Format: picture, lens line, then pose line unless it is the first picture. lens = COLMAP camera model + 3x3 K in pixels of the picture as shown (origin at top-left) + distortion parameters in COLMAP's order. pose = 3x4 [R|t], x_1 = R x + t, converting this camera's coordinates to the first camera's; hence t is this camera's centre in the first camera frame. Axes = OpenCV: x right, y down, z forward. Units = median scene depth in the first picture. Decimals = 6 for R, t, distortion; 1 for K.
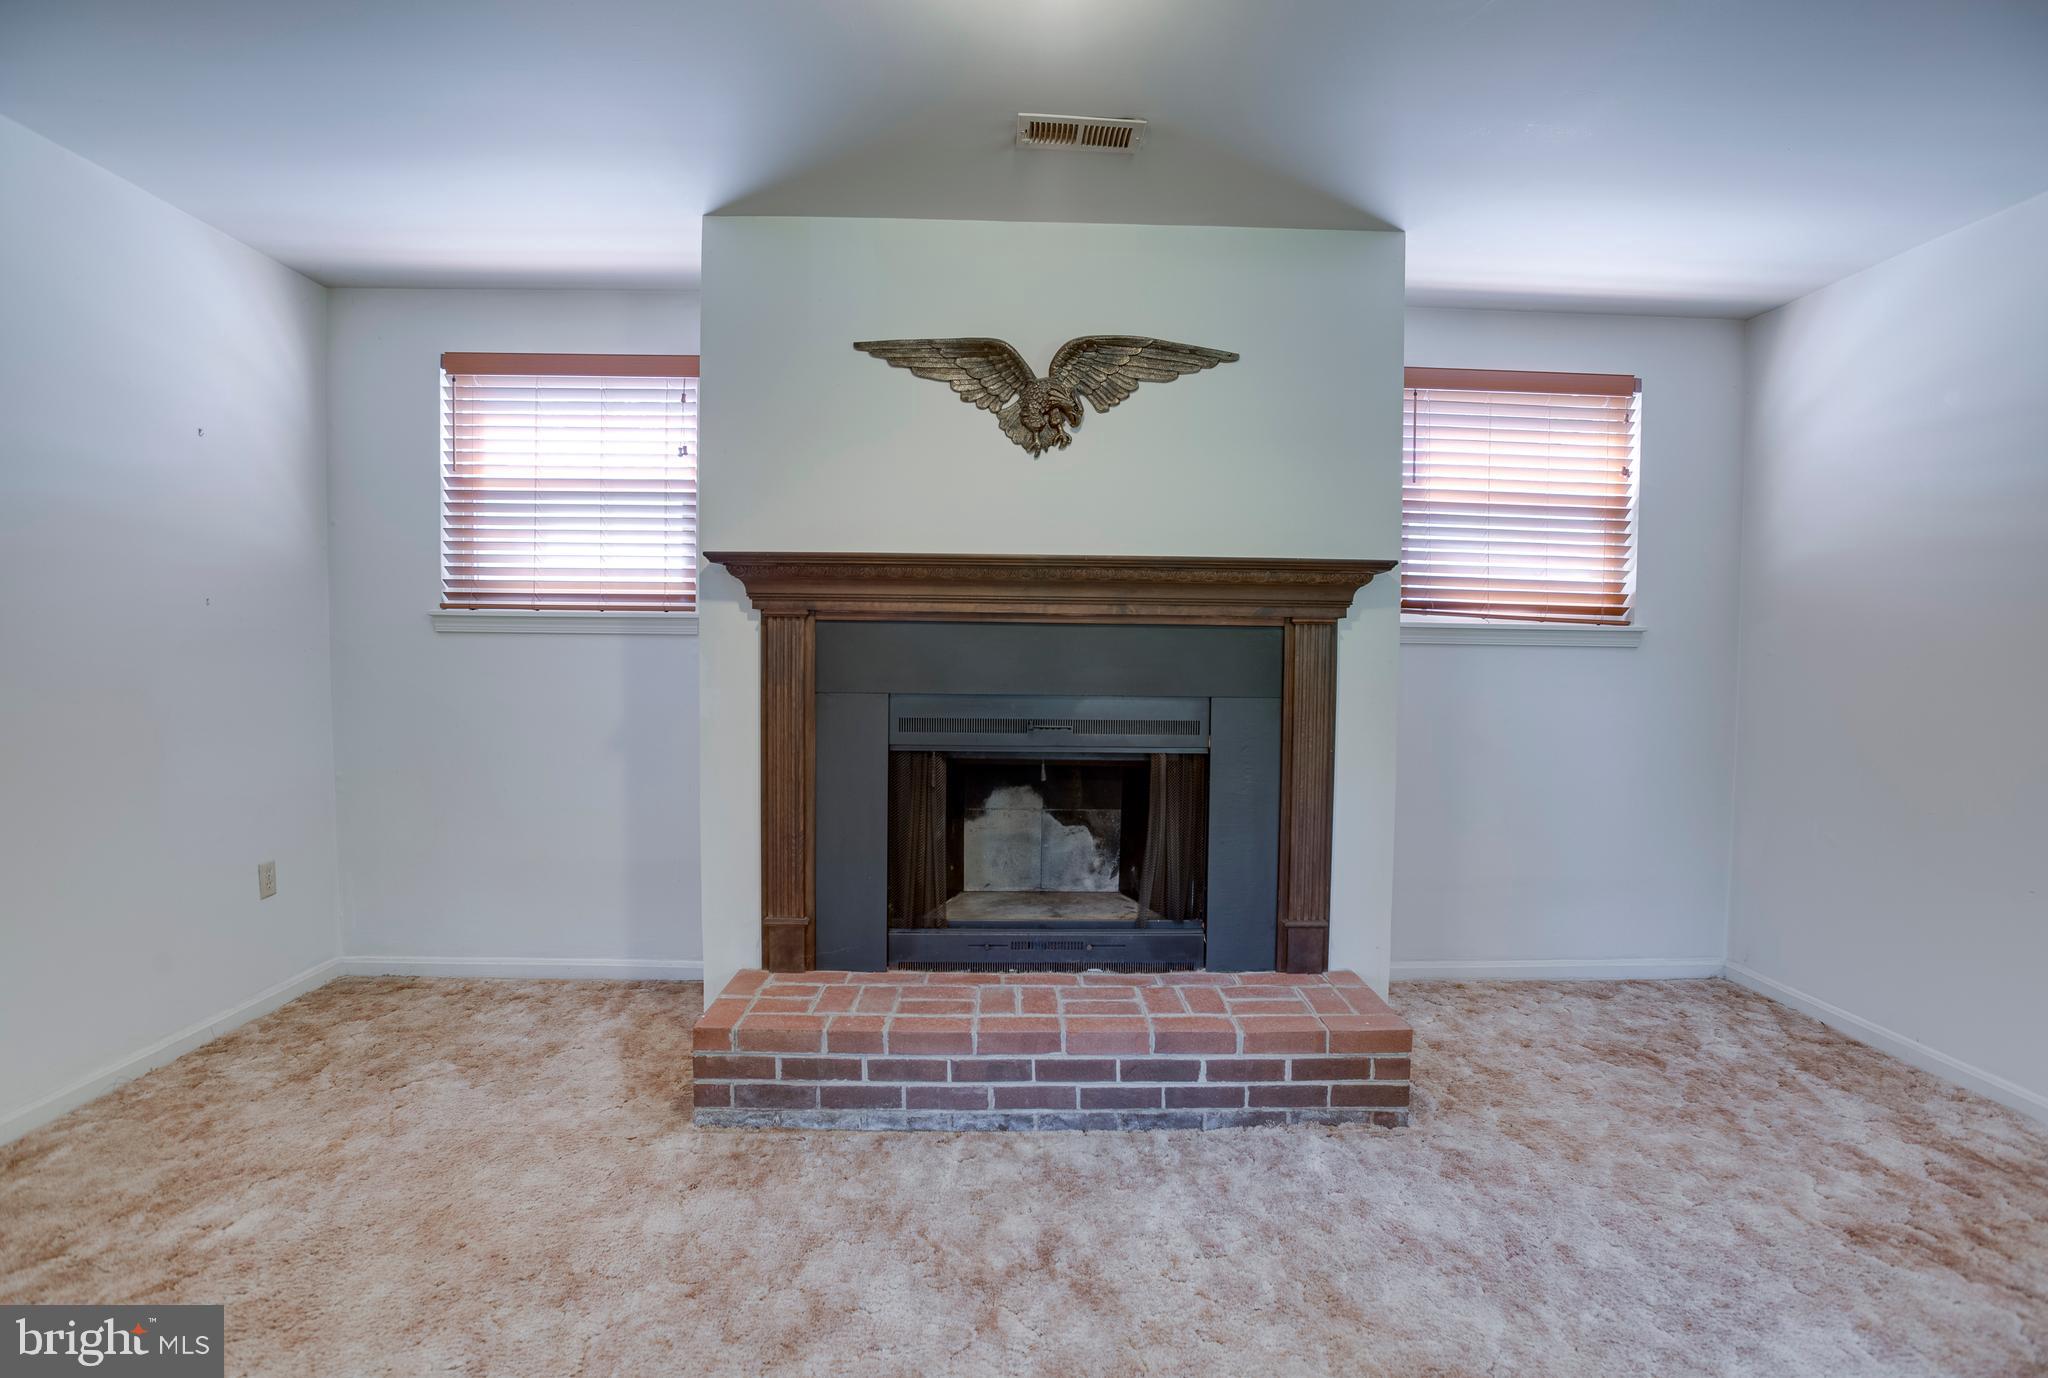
lens RADIAL K [[1013.2, 0, 1029.6], [0, 1013.2, 673.0], [0, 0, 1]] dist [-0.043305, 0.005531]
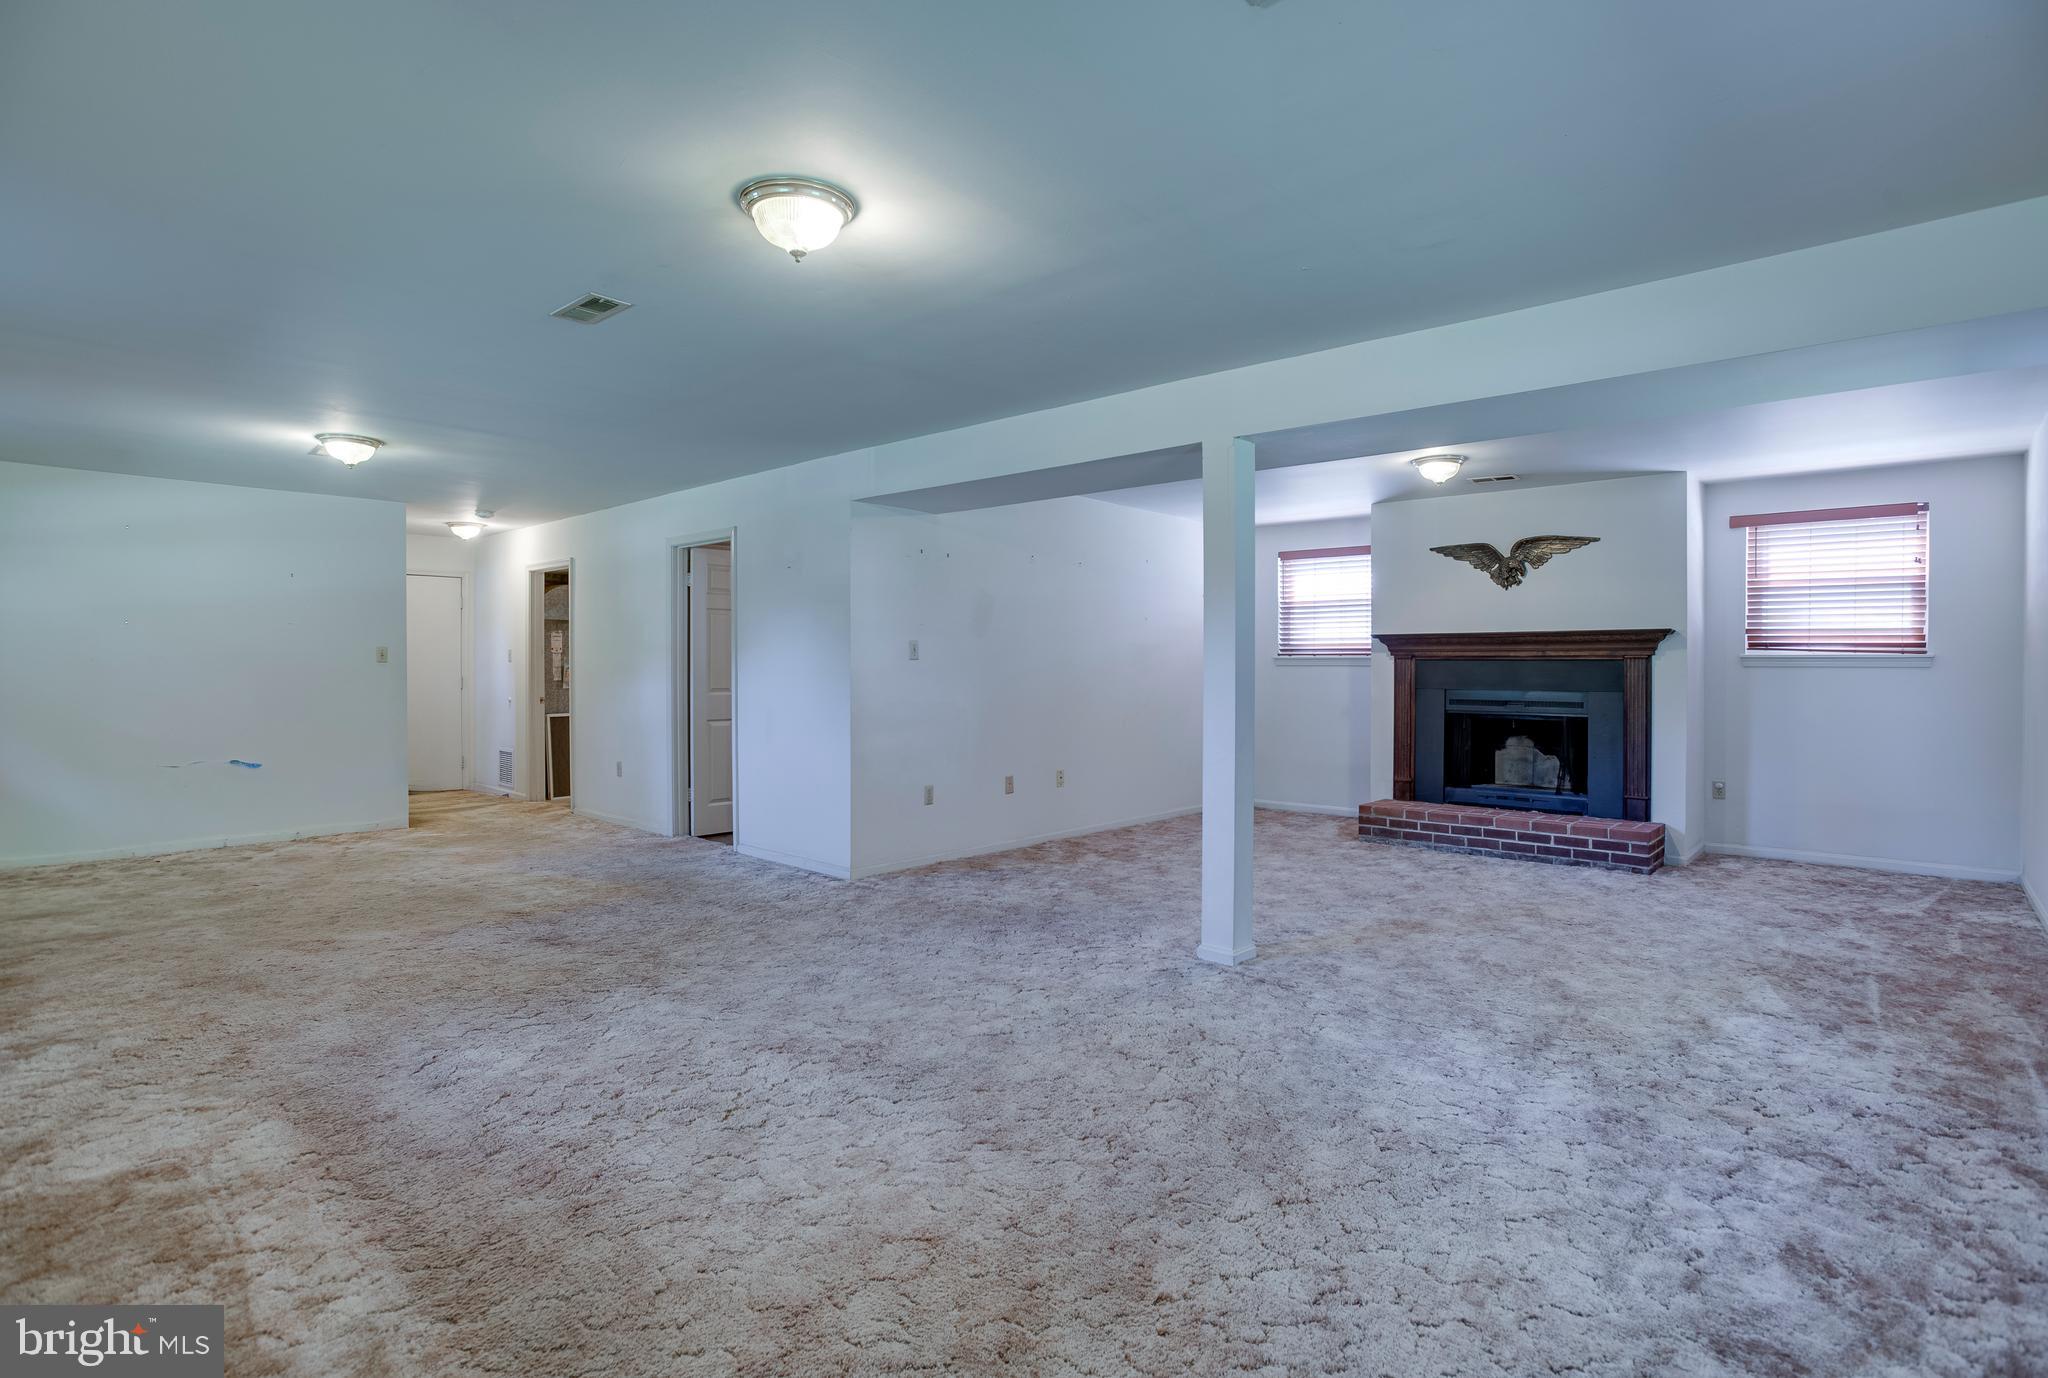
lens RADIAL K [[1013.2, 0, 1028.5], [0, 1013.2, 687.3], [0, 0, 1]] dist [-0.043305, 0.005531]
pose [[0.723974, 0.004033, -0.689816, 0.817887], [-0.012030, 0.999905, -0.006780, 0.044191], [0.689722, 0.013207, 0.723953, -1.469365]]
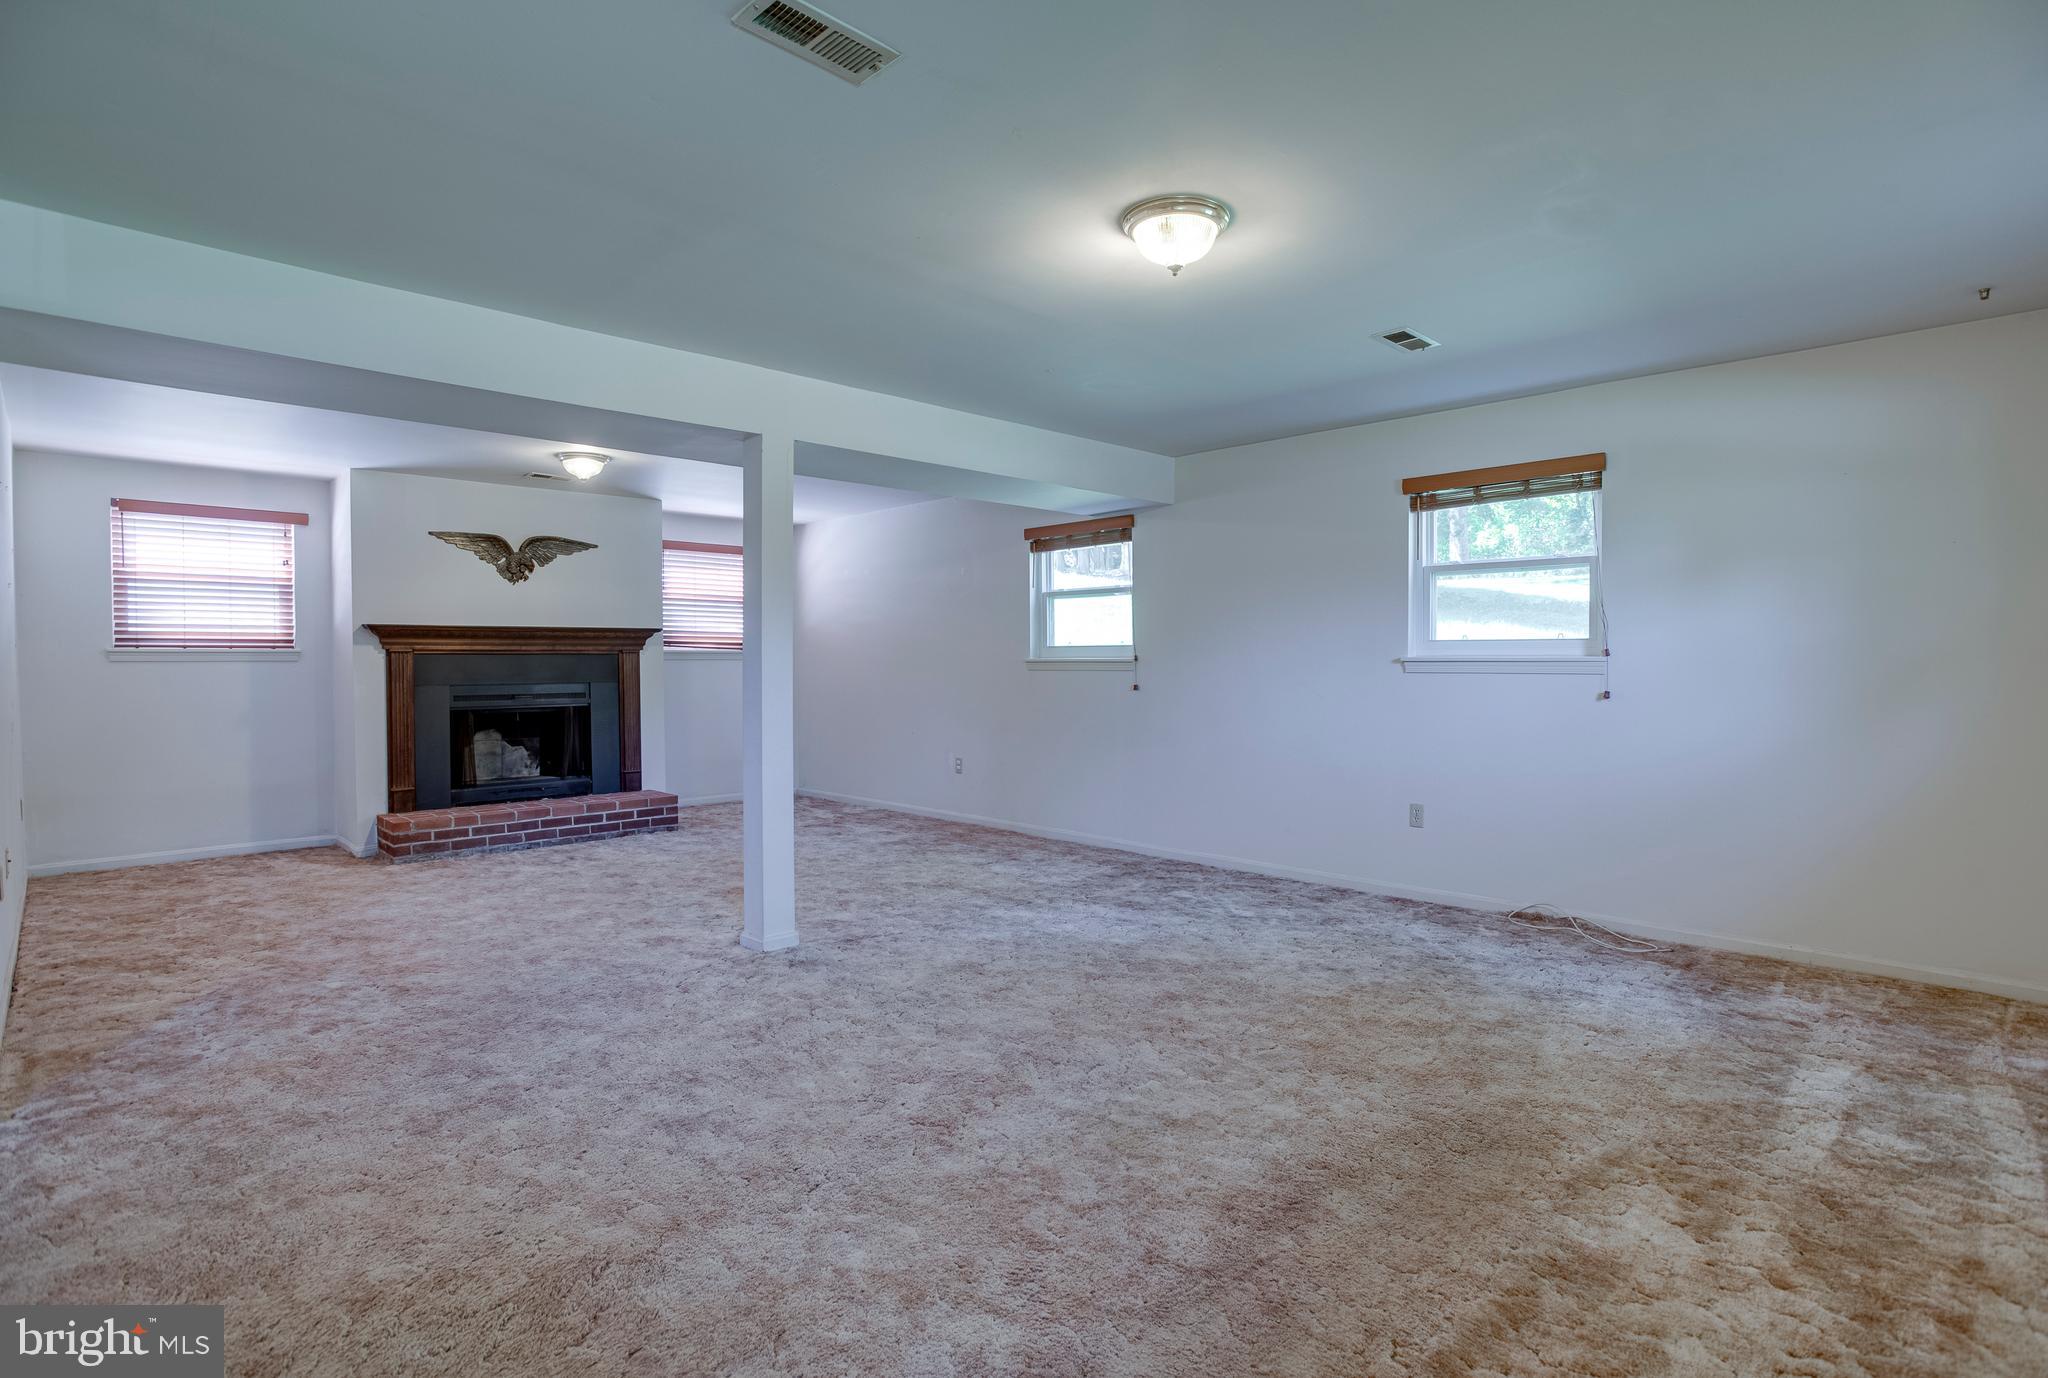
lens RADIAL K [[1013.2, 0, 1041.2], [0, 1013.2, 690.5], [0, 0, 1]] dist [-0.043305, 0.005531]
pose [[0.724640, -0.036365, 0.688167, -0.725411], [0.032513, 0.999299, 0.018570, 0.033735], [-0.688360, 0.008918, 0.725315, -1.566285]]
